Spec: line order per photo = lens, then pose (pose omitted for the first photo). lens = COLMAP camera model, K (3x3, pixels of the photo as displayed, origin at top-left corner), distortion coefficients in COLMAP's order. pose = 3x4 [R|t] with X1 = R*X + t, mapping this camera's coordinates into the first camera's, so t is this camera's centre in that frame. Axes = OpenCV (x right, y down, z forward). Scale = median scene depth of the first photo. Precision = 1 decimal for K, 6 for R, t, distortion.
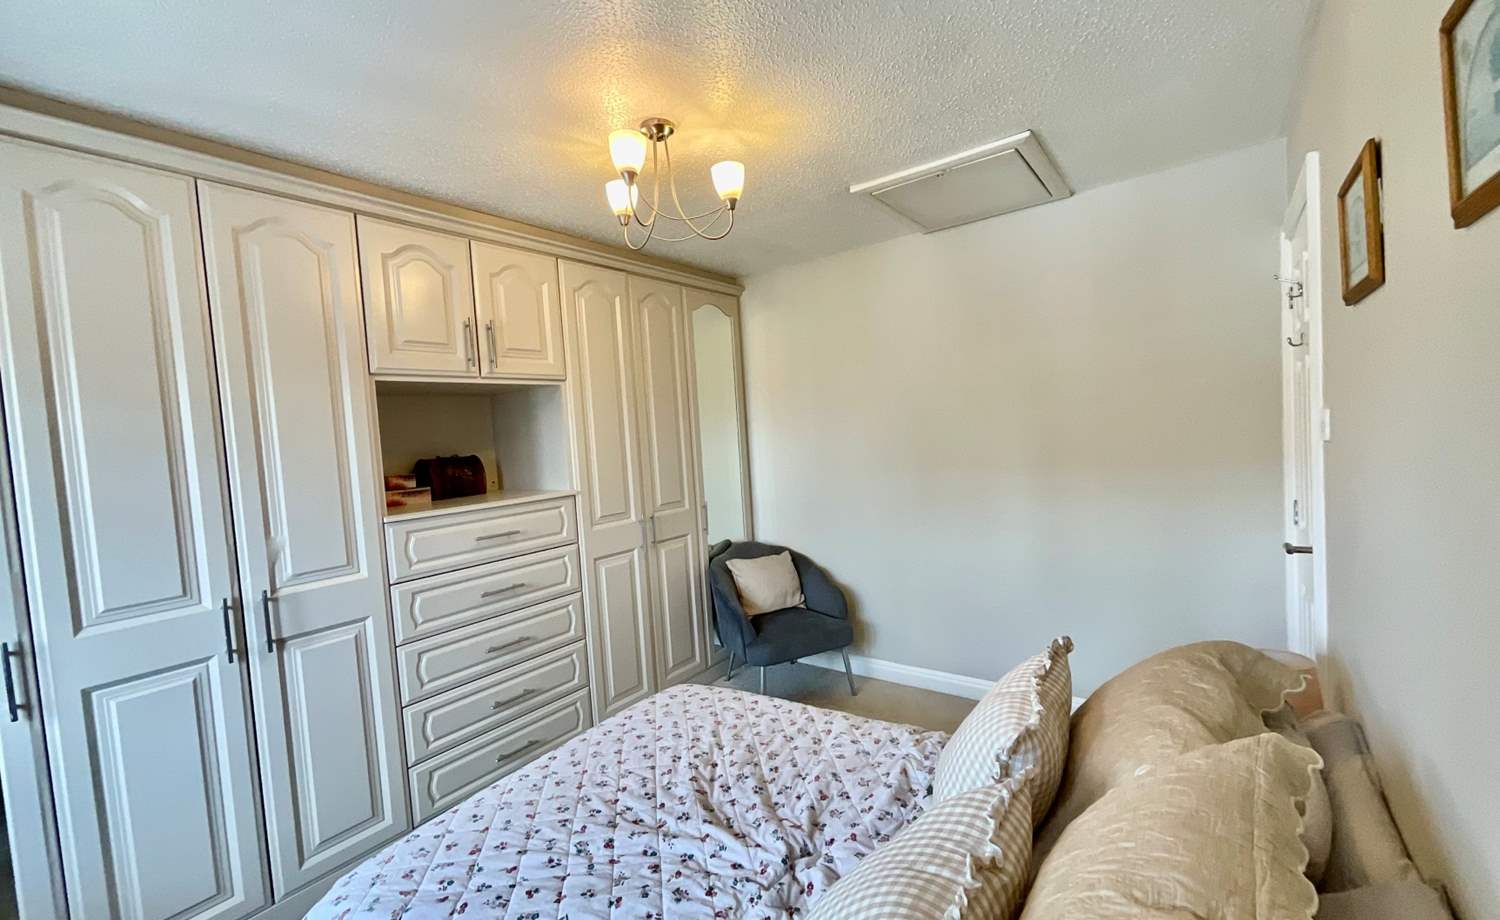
lens RADIAL K [[592.8, 0, 768.0], [0, 592.8, 469.9], [0, 0, 1]] dist [-0.038746, -0.000009]
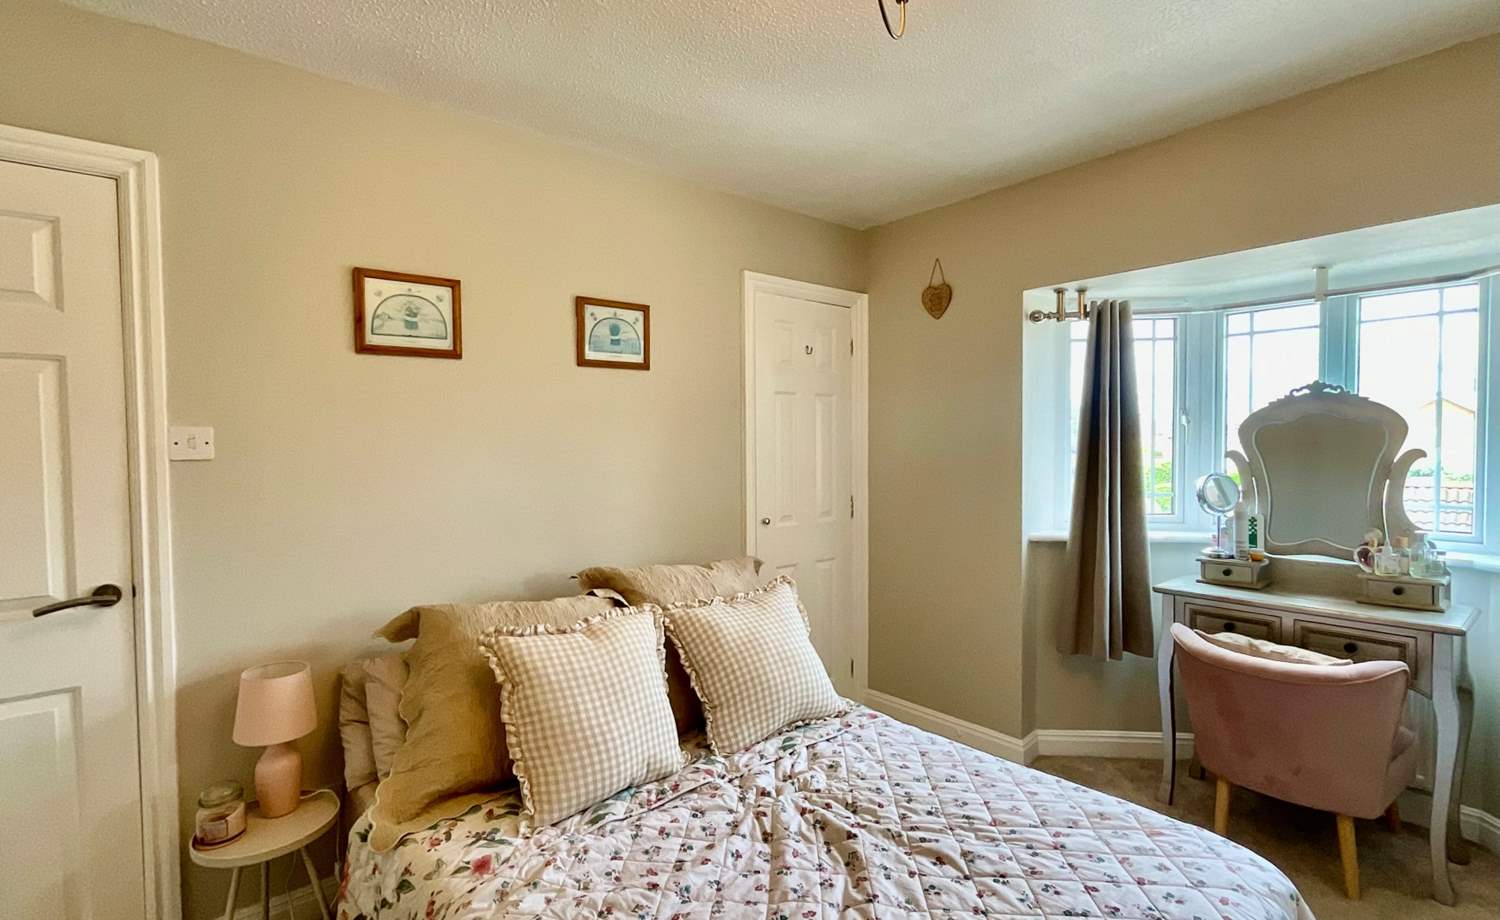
lens RADIAL K [[707.5, 0, 747.6], [0, 707.5, 456.2], [0, 0, 1]] dist [-0.002016, -0.000301]
pose [[-0.961196, 0.066037, 0.267846, -0.176218], [0.087609, 0.993735, 0.069393, -0.036520], [-0.261586, 0.090166, -0.960959, 1.294538]]
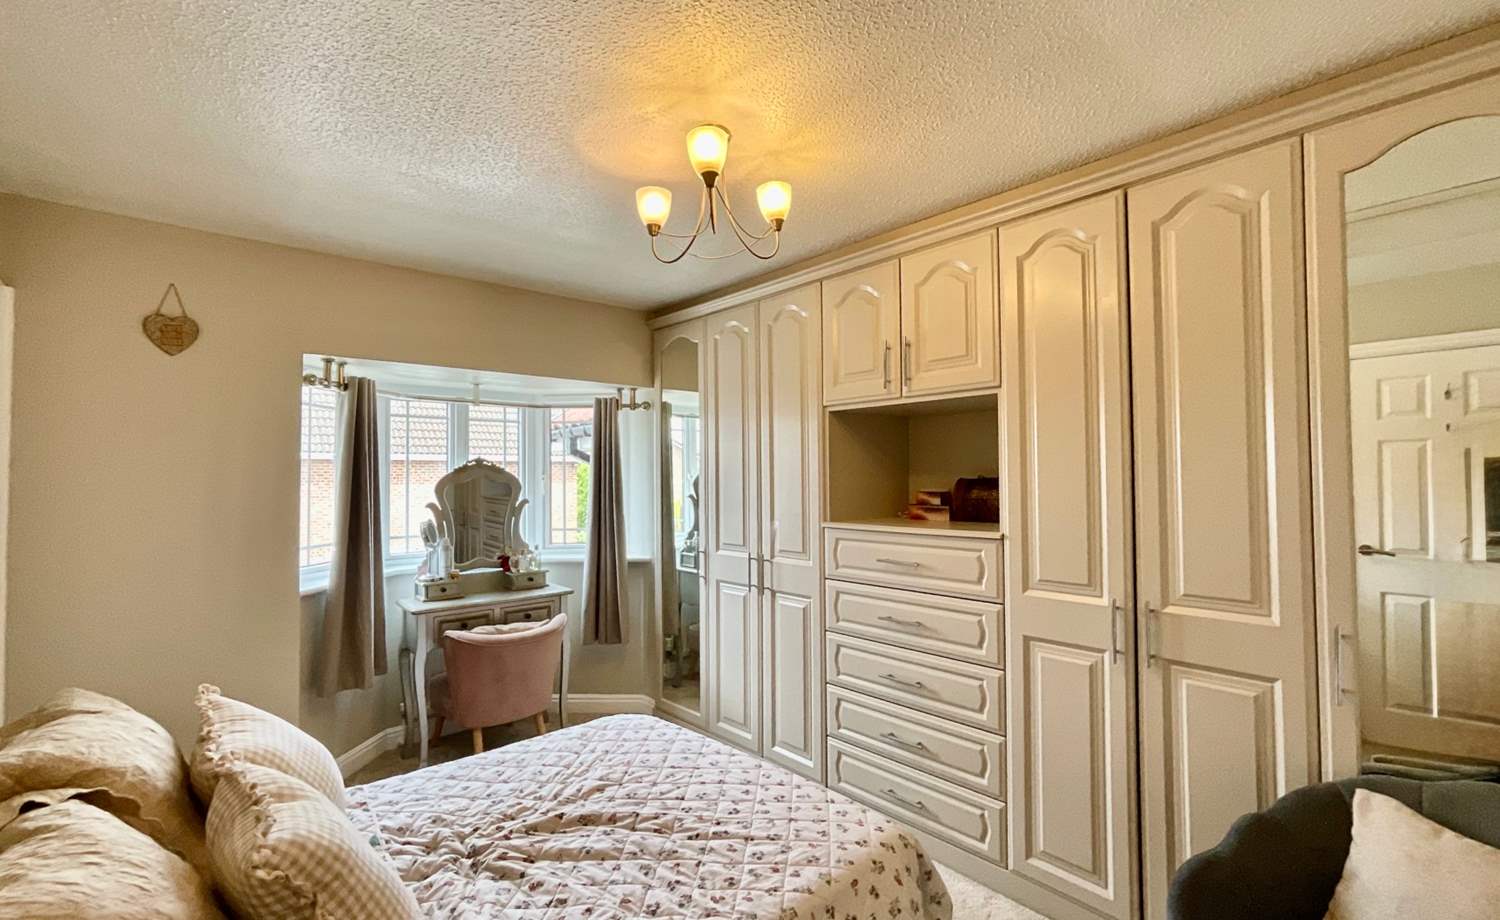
lens RADIAL K [[681.4, 0, 750.0], [0, 681.4, 460.0], [0, 0, 1]] dist [0.004092, 0.000333]
pose [[-0.229774, 0.037802, -0.972510, 0.678158], [-0.045386, 0.997742, 0.049506, -0.100238], [0.972185, 0.055514, -0.227539, 1.033267]]
